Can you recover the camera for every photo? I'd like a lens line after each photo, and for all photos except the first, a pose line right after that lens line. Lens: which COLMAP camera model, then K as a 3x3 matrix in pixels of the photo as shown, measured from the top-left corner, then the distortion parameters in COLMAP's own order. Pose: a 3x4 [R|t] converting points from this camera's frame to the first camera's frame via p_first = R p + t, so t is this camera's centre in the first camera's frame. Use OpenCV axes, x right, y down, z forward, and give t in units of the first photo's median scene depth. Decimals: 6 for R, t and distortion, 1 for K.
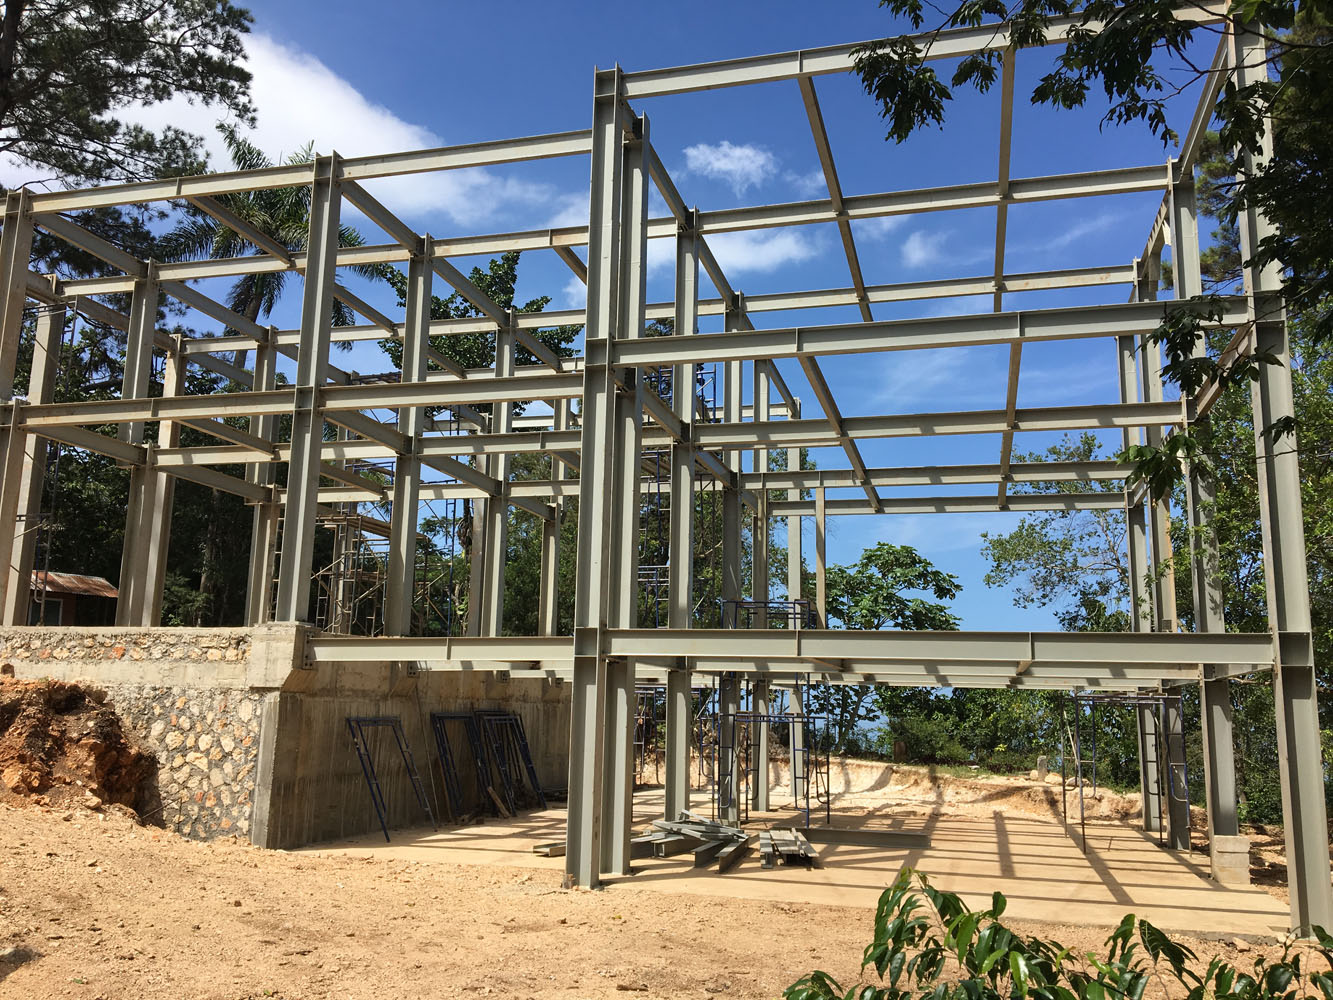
lens RADIAL K [[1112.8, 0, 659.6], [0, 1112.8, 487.0], [0, 0, 1]] dist [0.009280, -0.021791]
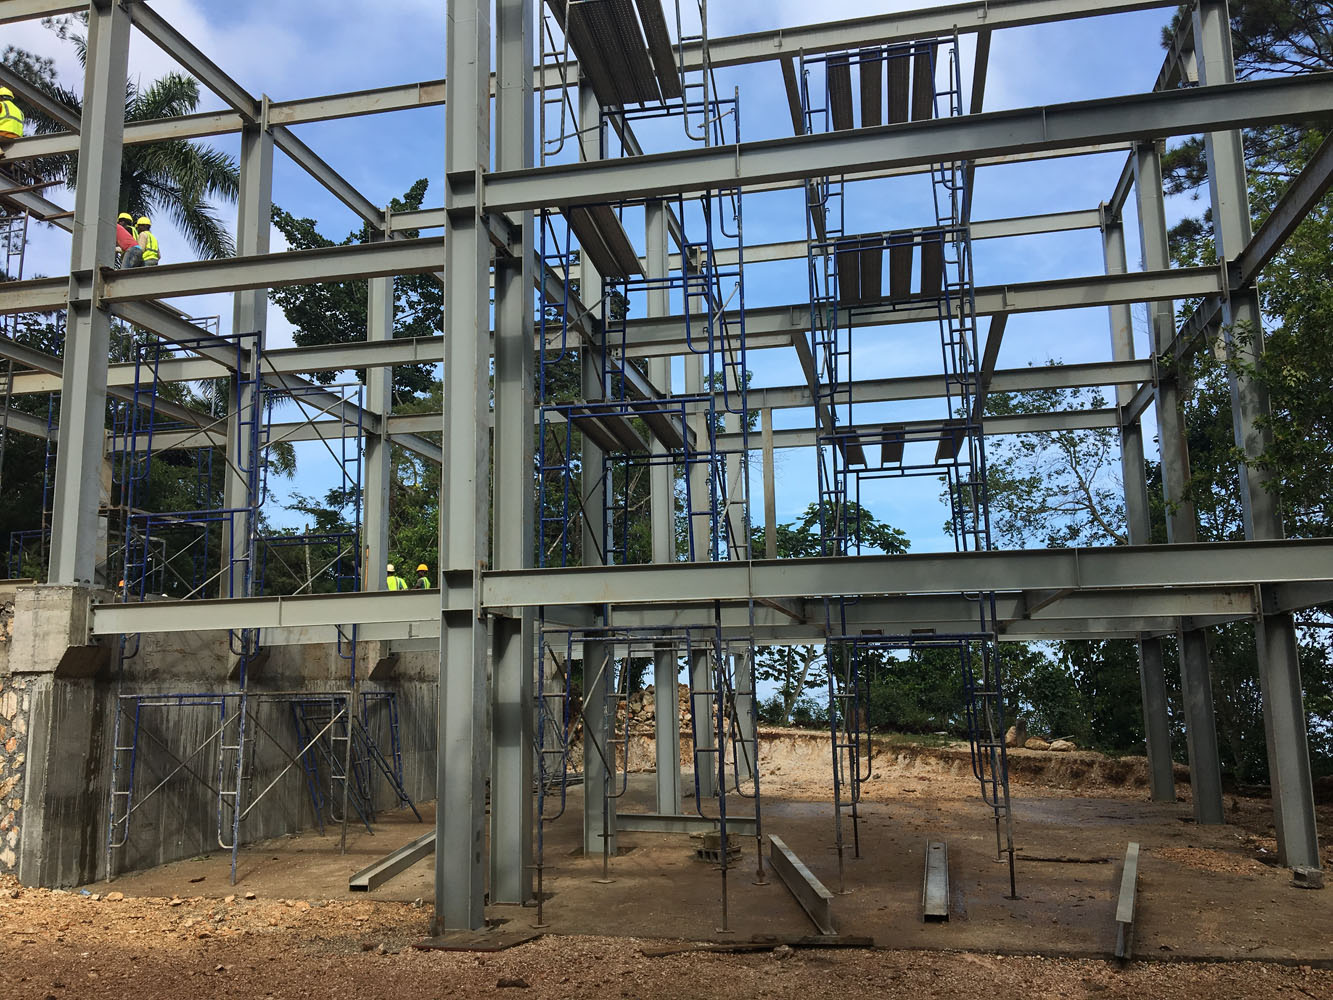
lens RADIAL K [[1112.8, 0, 675.3], [0, 1112.8, 509.9], [0, 0, 1]] dist [0.009280, -0.021791]
pose [[0.996848, -0.028744, 0.073938, 0.013500], [0.025663, 0.998776, 0.042295, 0.040240], [-0.075064, -0.040264, 0.996366, 0.182397]]
